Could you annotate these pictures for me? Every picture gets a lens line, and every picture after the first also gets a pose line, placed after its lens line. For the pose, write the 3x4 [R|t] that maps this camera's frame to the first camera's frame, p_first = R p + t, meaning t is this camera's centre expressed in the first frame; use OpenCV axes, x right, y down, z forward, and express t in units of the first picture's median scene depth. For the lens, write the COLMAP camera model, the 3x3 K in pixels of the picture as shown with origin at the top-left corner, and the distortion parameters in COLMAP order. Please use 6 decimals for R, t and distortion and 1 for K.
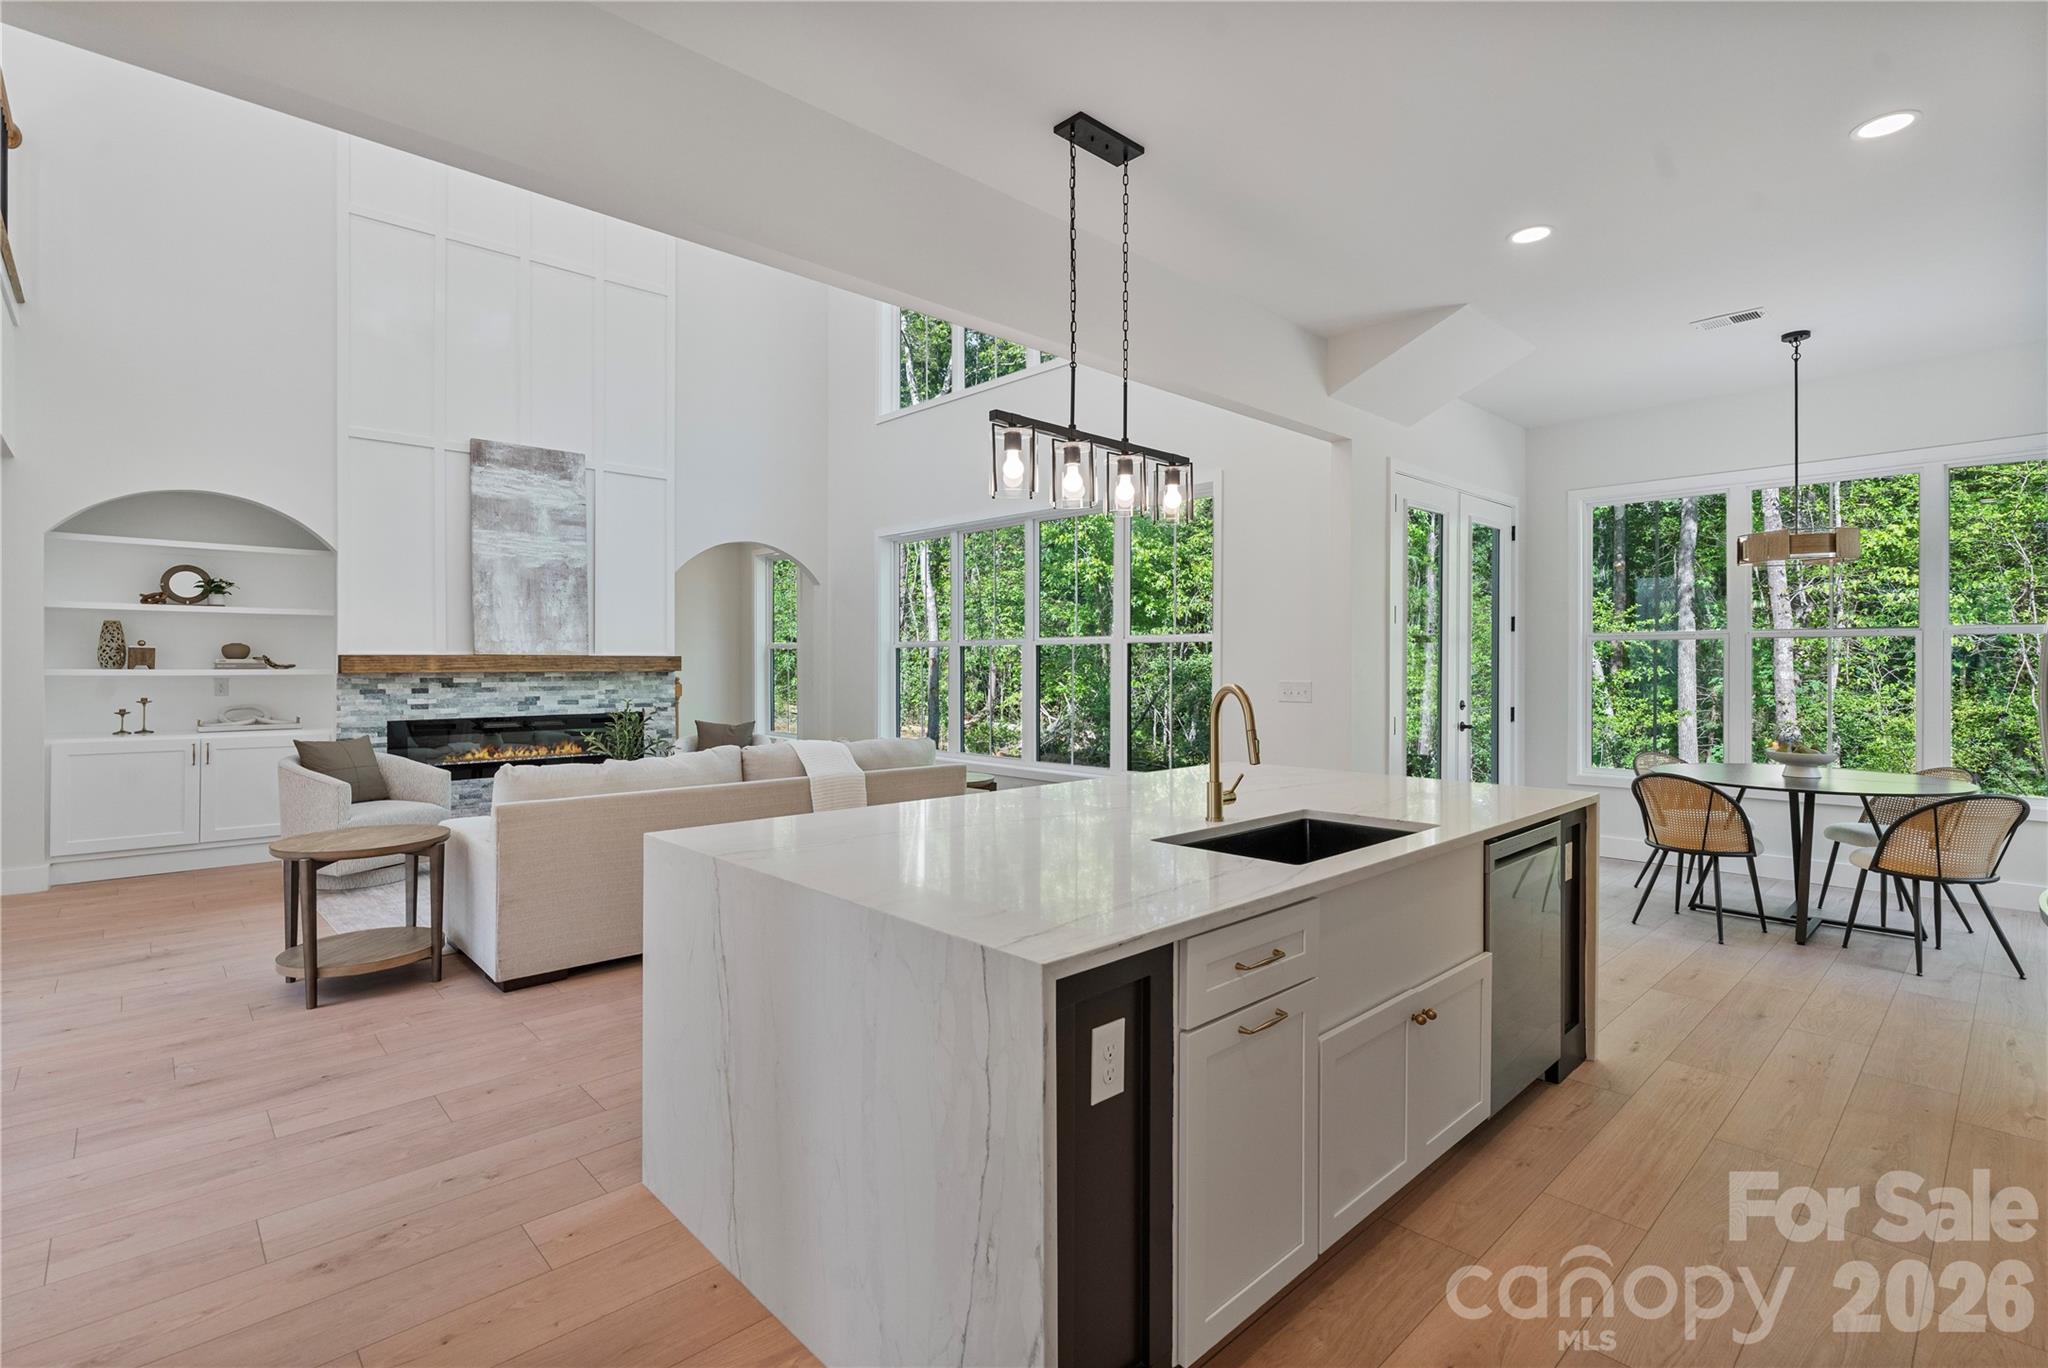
lens RADIAL K [[944.5, 0, 1013.7], [0, 944.5, 671.3], [0, 0, 1]] dist [-0.002353, -0.000083]
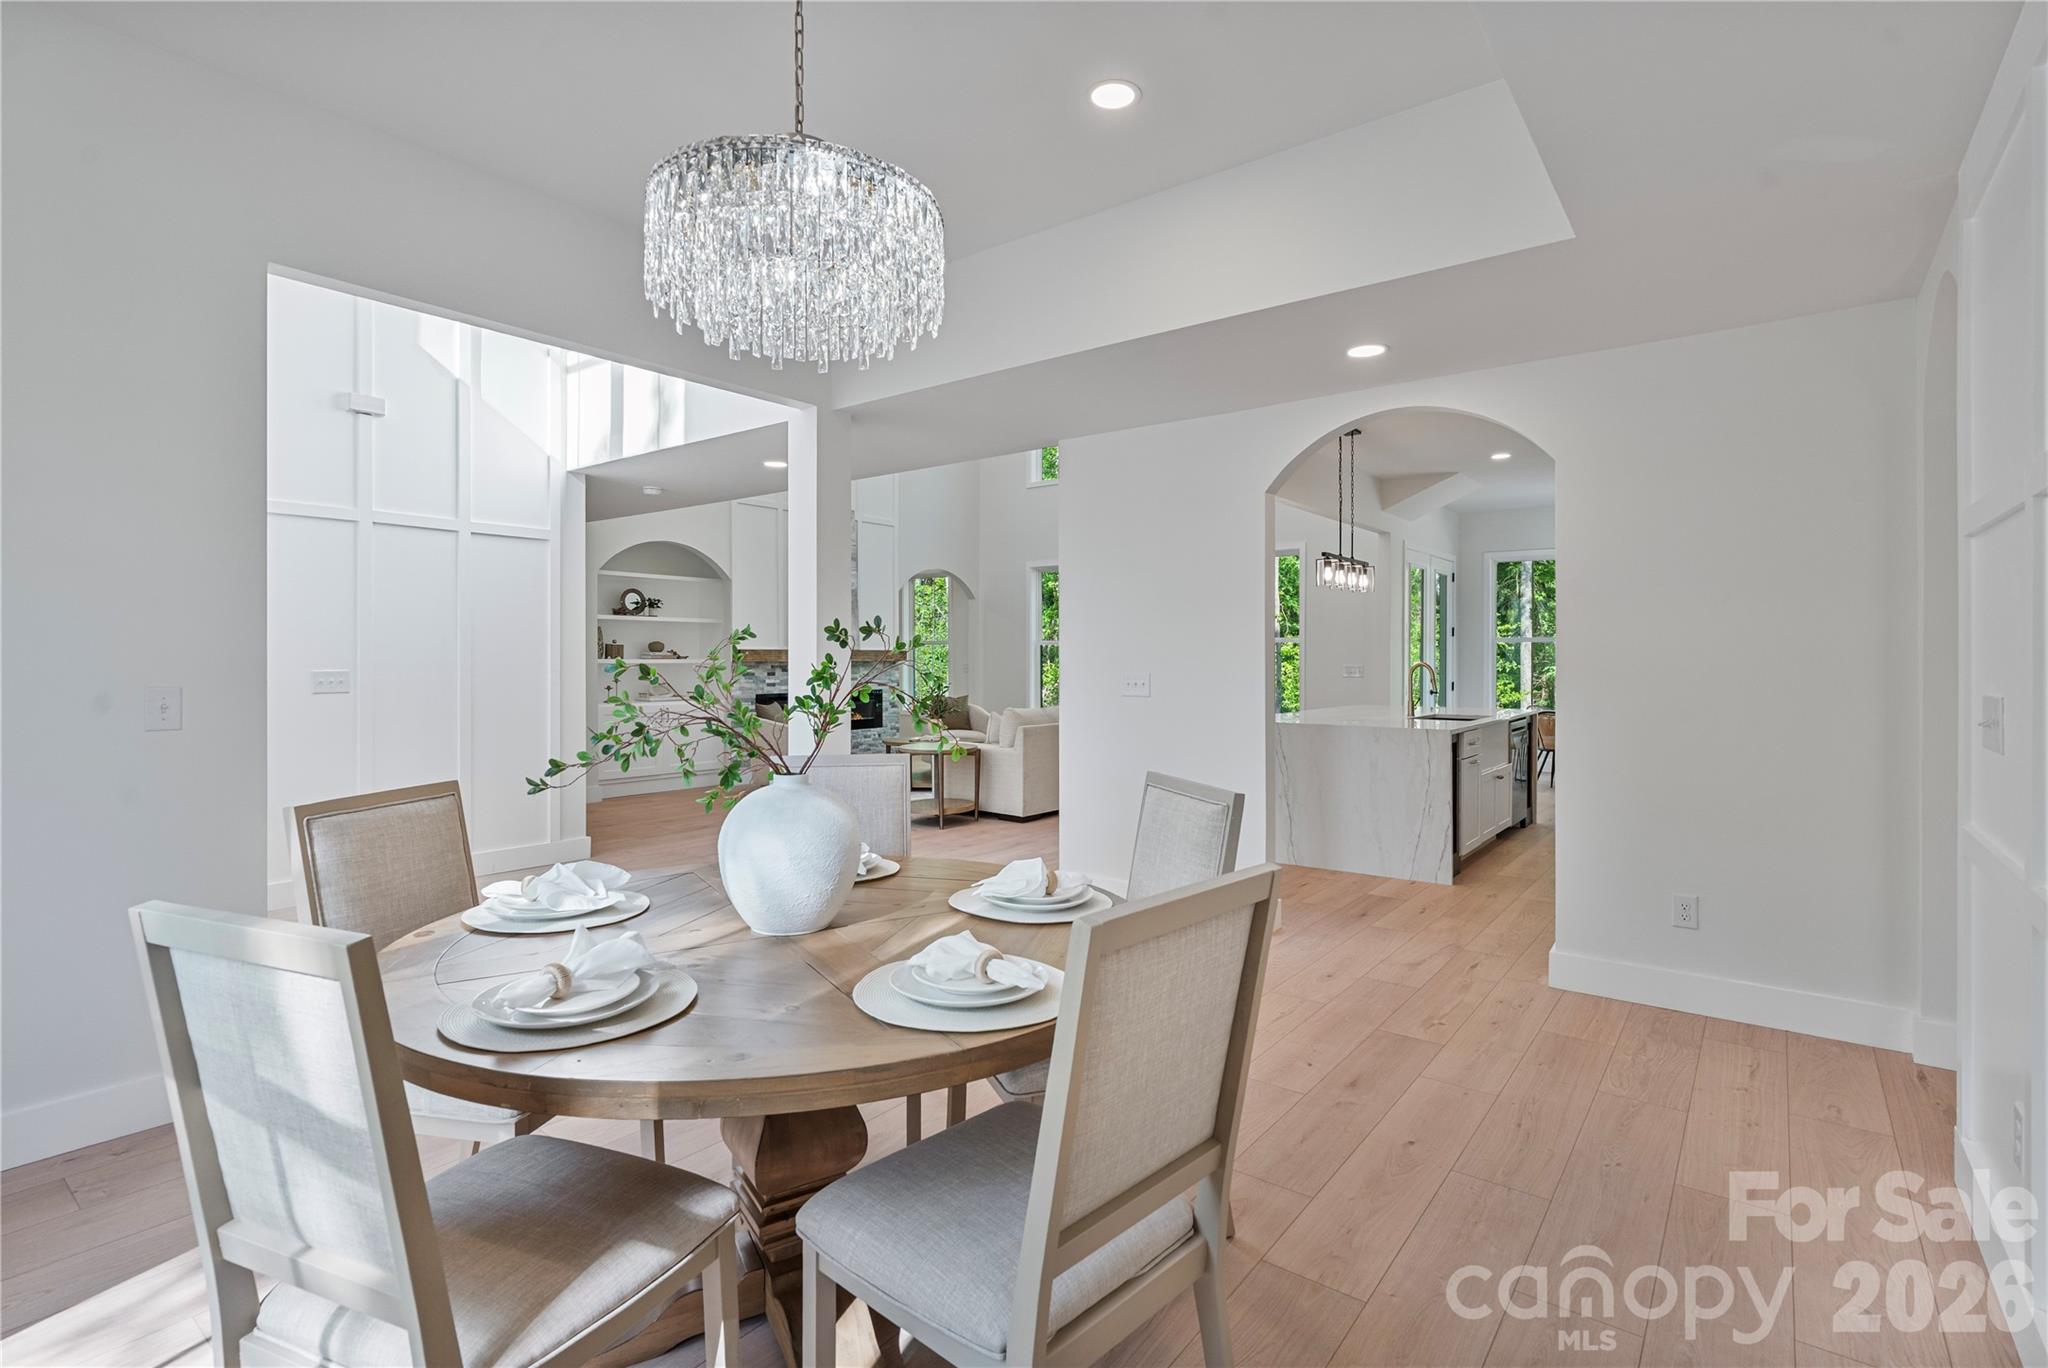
lens RADIAL K [[944.5, 0, 1027.8], [0, 944.5, 670.3], [0, 0, 1]] dist [-0.002353, -0.000083]
pose [[0.987964, -0.001706, 0.154675, -0.494895], [0.000808, 0.999982, 0.005864, 0.007081], [-0.154682, -0.005668, 0.987948, -0.557828]]
